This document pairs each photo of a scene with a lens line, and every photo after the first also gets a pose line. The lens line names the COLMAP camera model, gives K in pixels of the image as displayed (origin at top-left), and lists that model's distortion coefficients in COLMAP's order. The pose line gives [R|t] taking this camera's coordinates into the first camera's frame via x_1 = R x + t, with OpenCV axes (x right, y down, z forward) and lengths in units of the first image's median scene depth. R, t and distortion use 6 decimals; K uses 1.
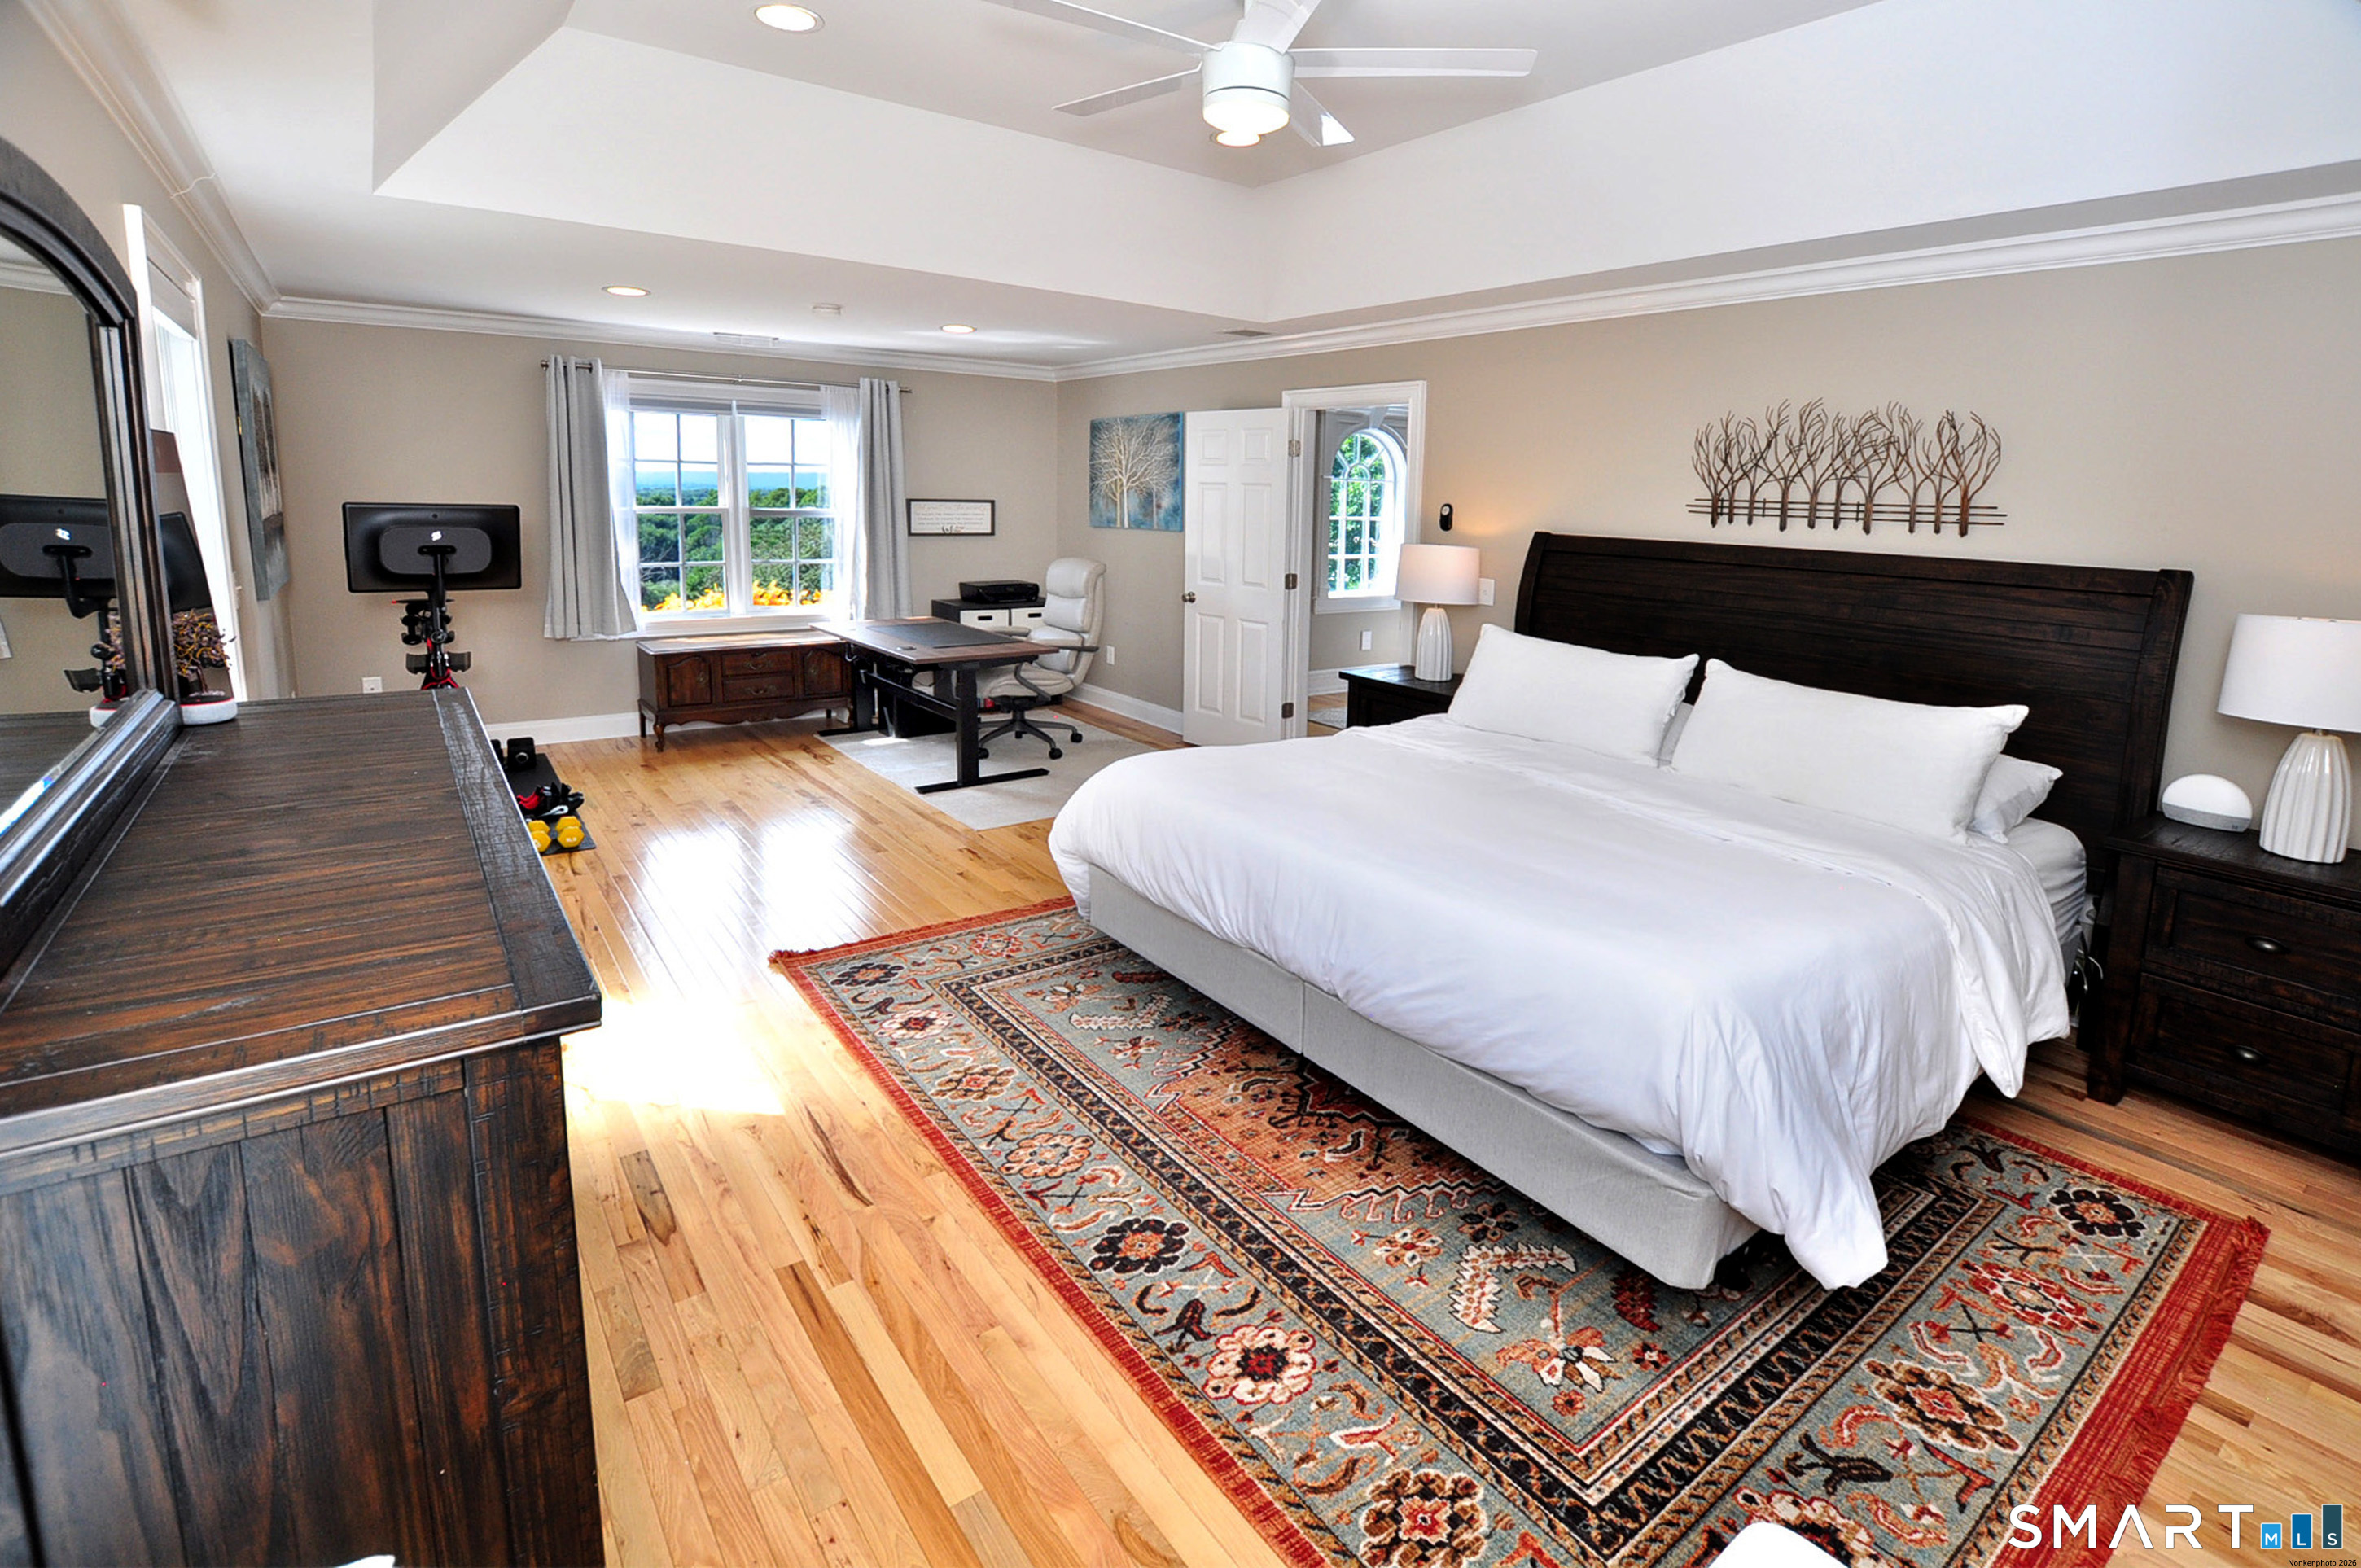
lens RADIAL K [[982.1, 0, 1302.8], [0, 982.1, 632.4], [0, 0, 1]] dist [-0.024343, 0.000207]
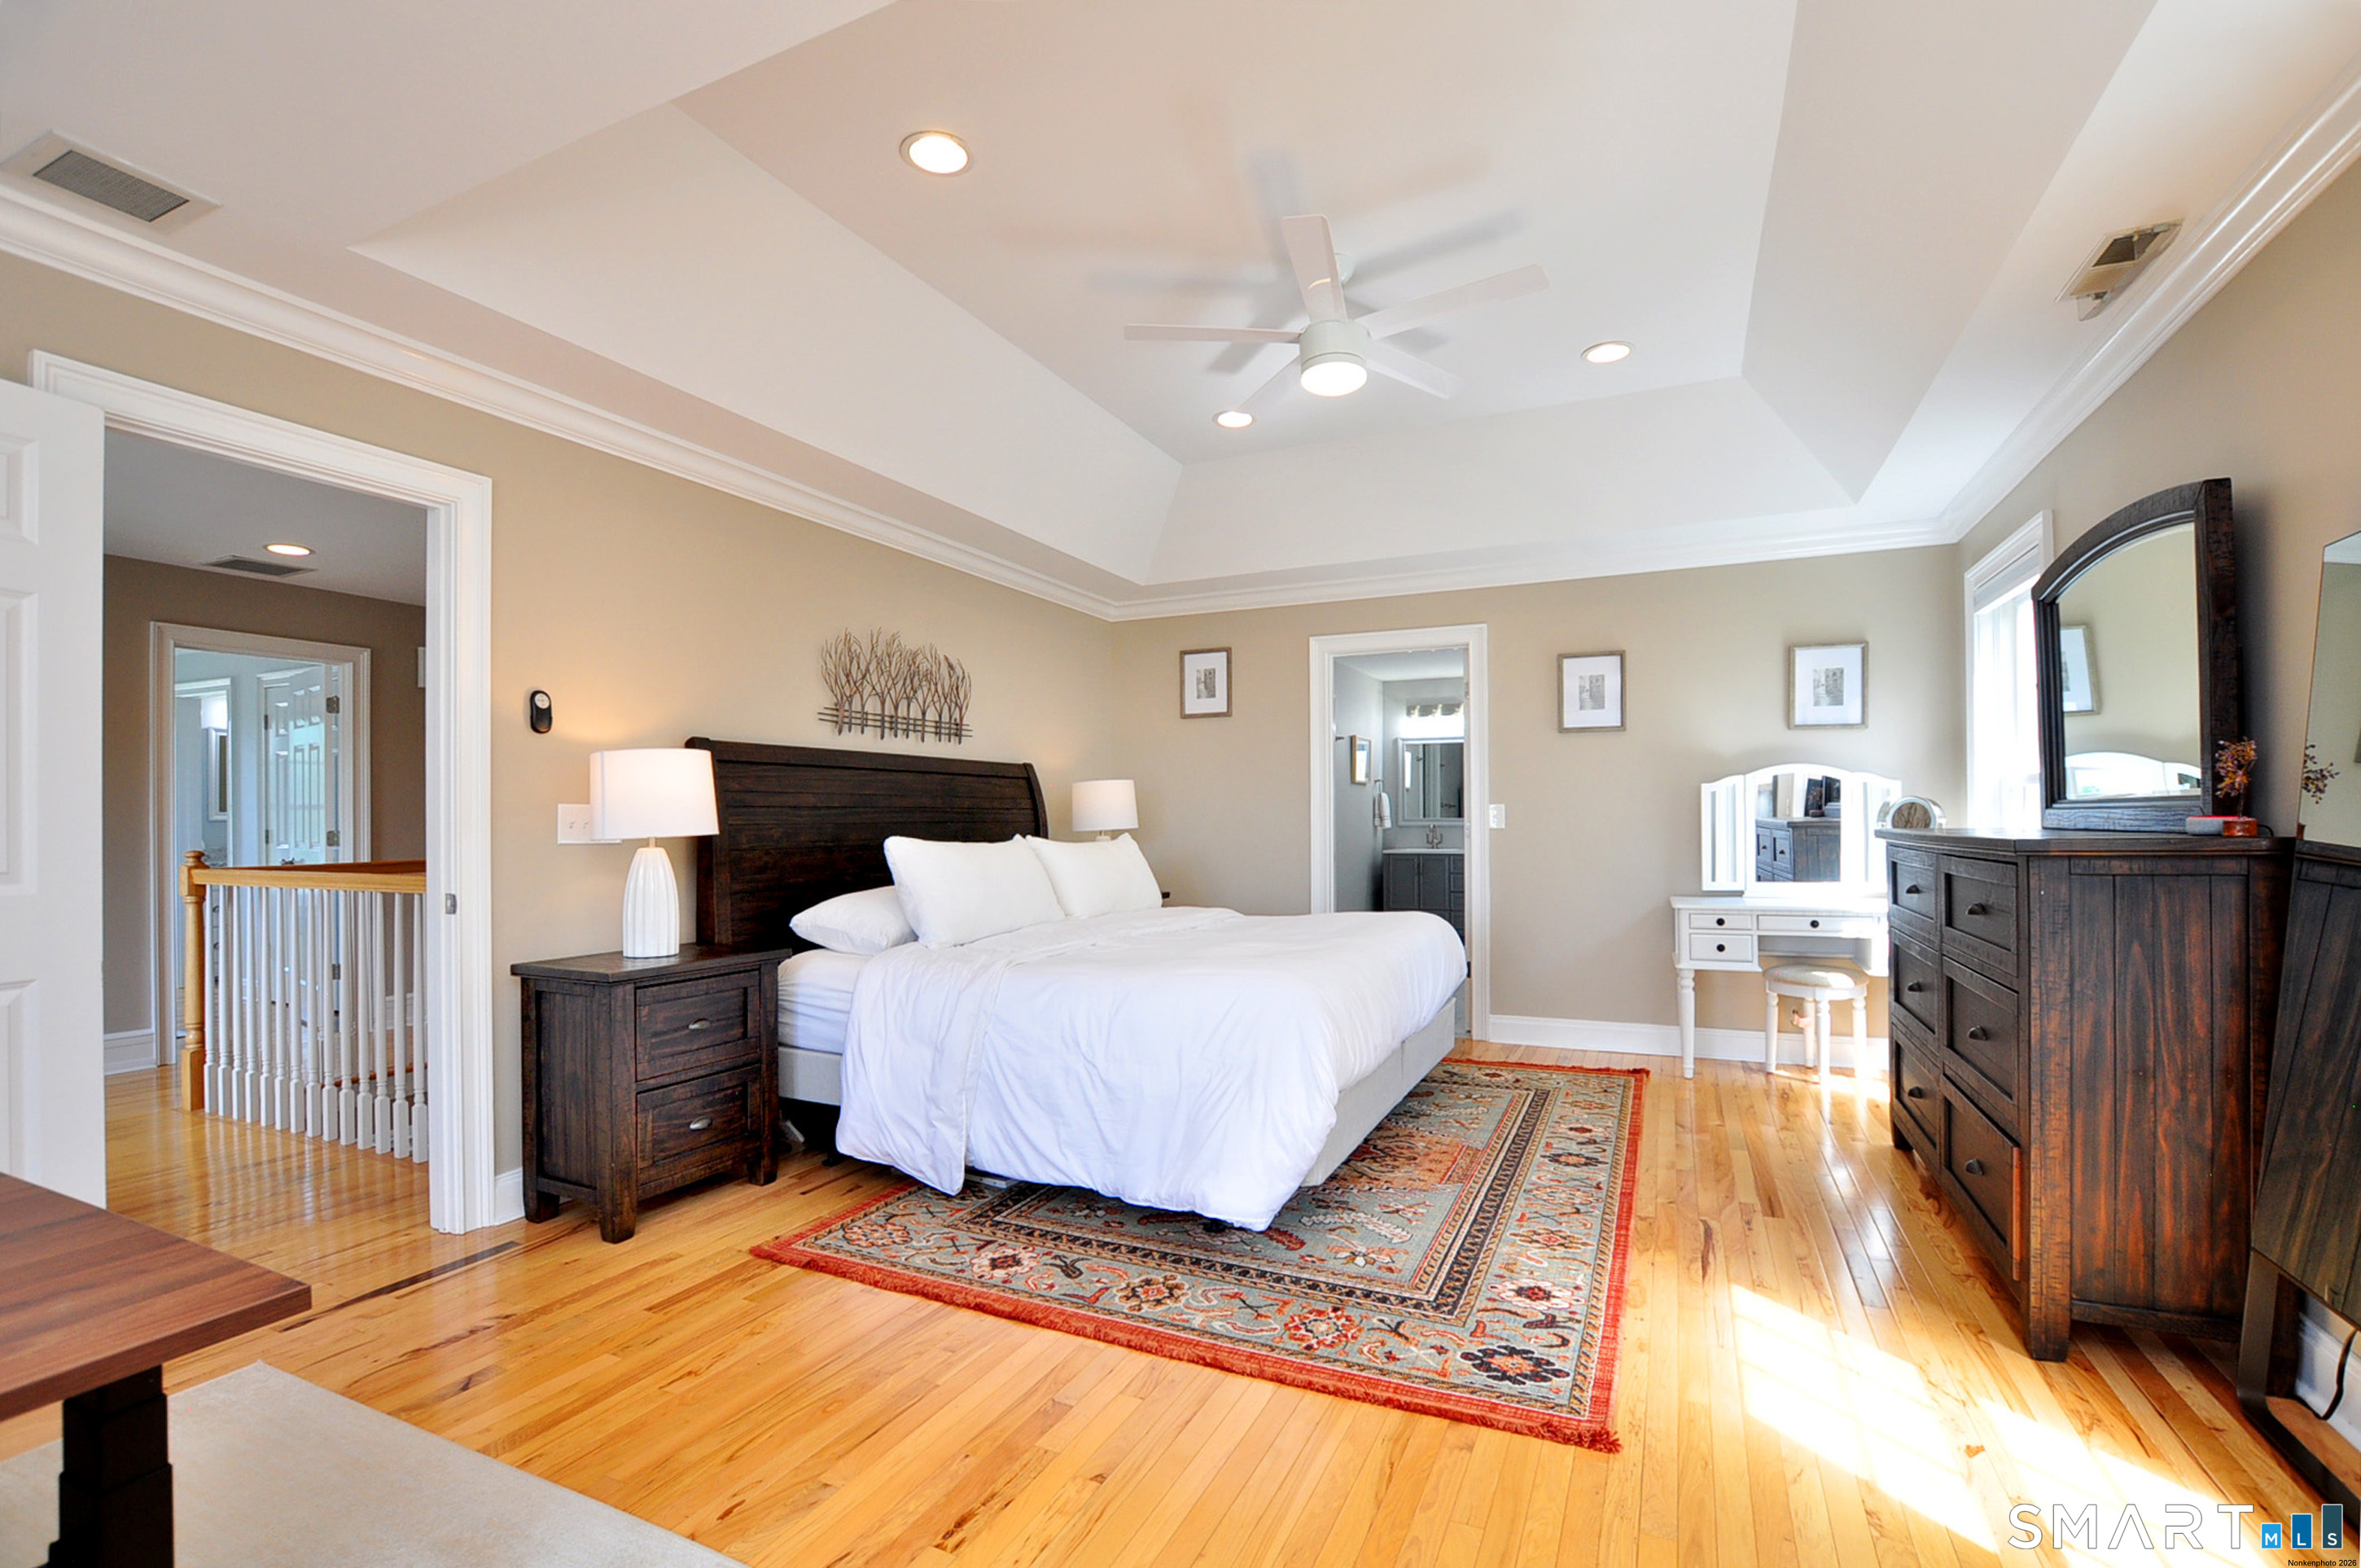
lens RADIAL K [[1069.4, 0, 1177.7], [0, 1069.4, 799.0], [0, 0, 1]] dist [-0.029172, -0.000412]
pose [[-0.361784, -0.022048, 0.932001, -1.131630], [0.112334, 0.991405, 0.067059, -0.109864], [-0.925469, 0.128956, -0.356198, 1.569755]]
